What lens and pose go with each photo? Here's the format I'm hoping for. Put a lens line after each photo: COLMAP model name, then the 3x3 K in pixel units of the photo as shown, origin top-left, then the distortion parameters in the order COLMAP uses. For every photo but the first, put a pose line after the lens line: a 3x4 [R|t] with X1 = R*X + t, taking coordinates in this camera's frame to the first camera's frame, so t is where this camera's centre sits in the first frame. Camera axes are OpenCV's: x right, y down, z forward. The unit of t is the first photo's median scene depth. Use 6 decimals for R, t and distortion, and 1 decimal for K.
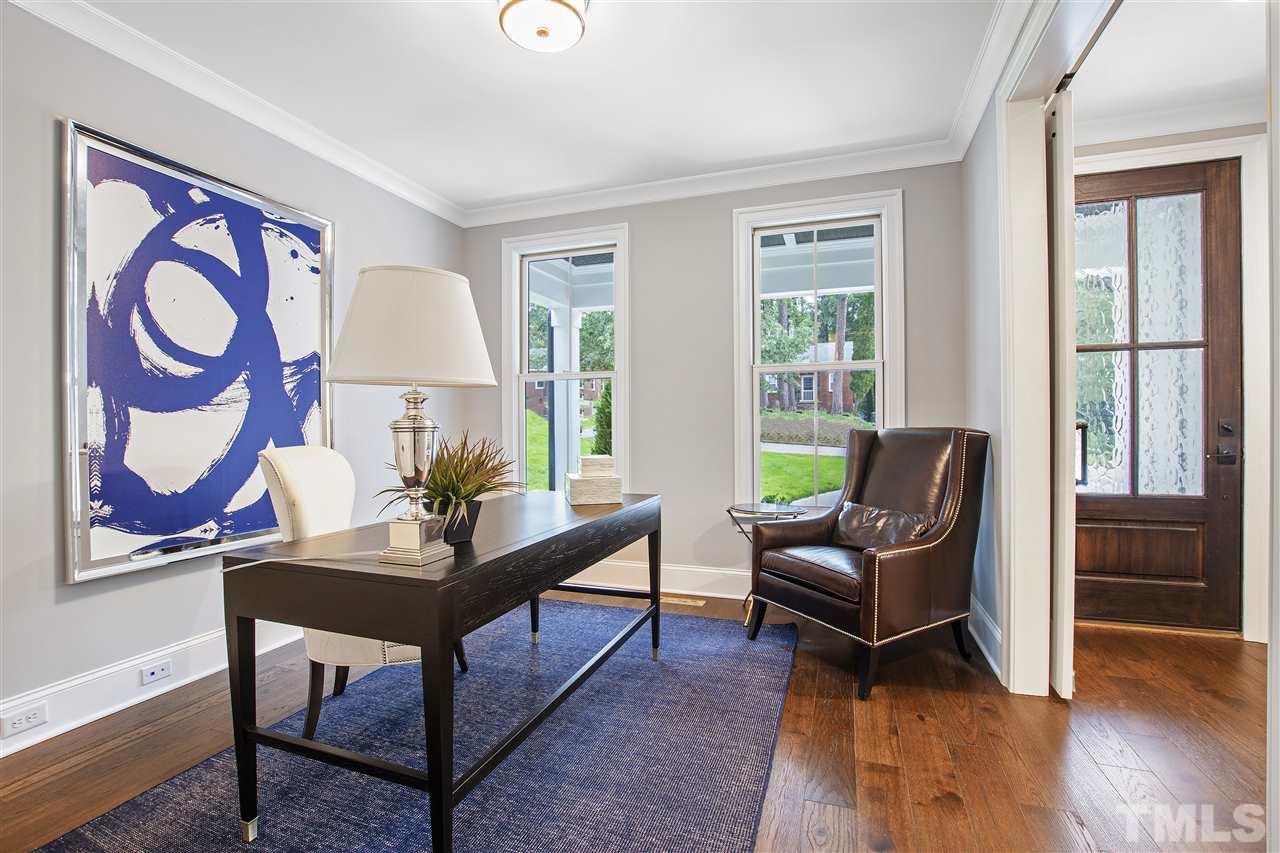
lens RADIAL K [[570.3, 0, 596.7], [0, 570.3, 428.0], [0, 0, 1]] dist [-0.023635, -0.000066]
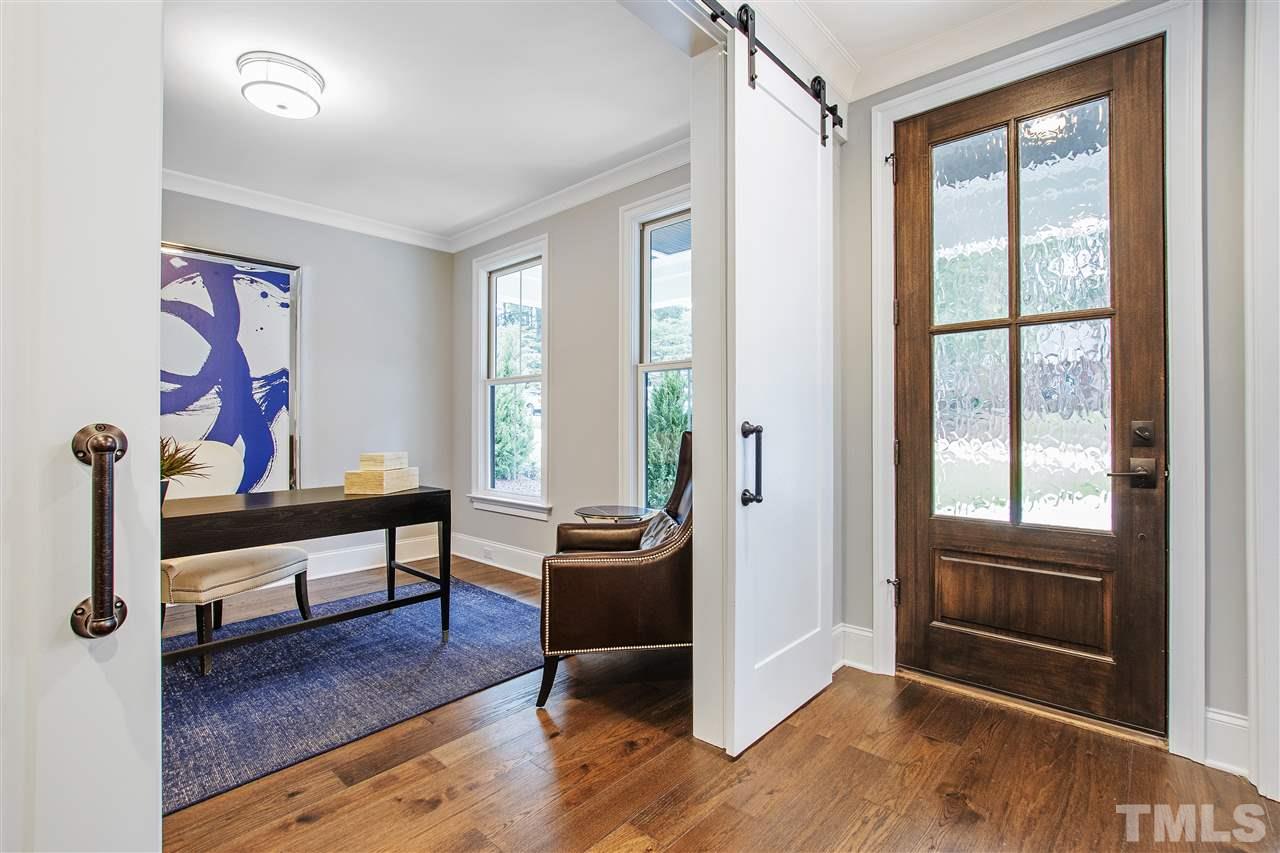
lens RADIAL K [[570.3, 0, 651.5], [0, 570.3, 424.6], [0, 0, 1]] dist [-0.023635, -0.000066]
pose [[0.926163, 0.003399, -0.377107, 0.816797], [-0.005068, 0.999981, -0.003434, -0.006230], [0.377088, 0.005092, 0.926163, 0.130664]]
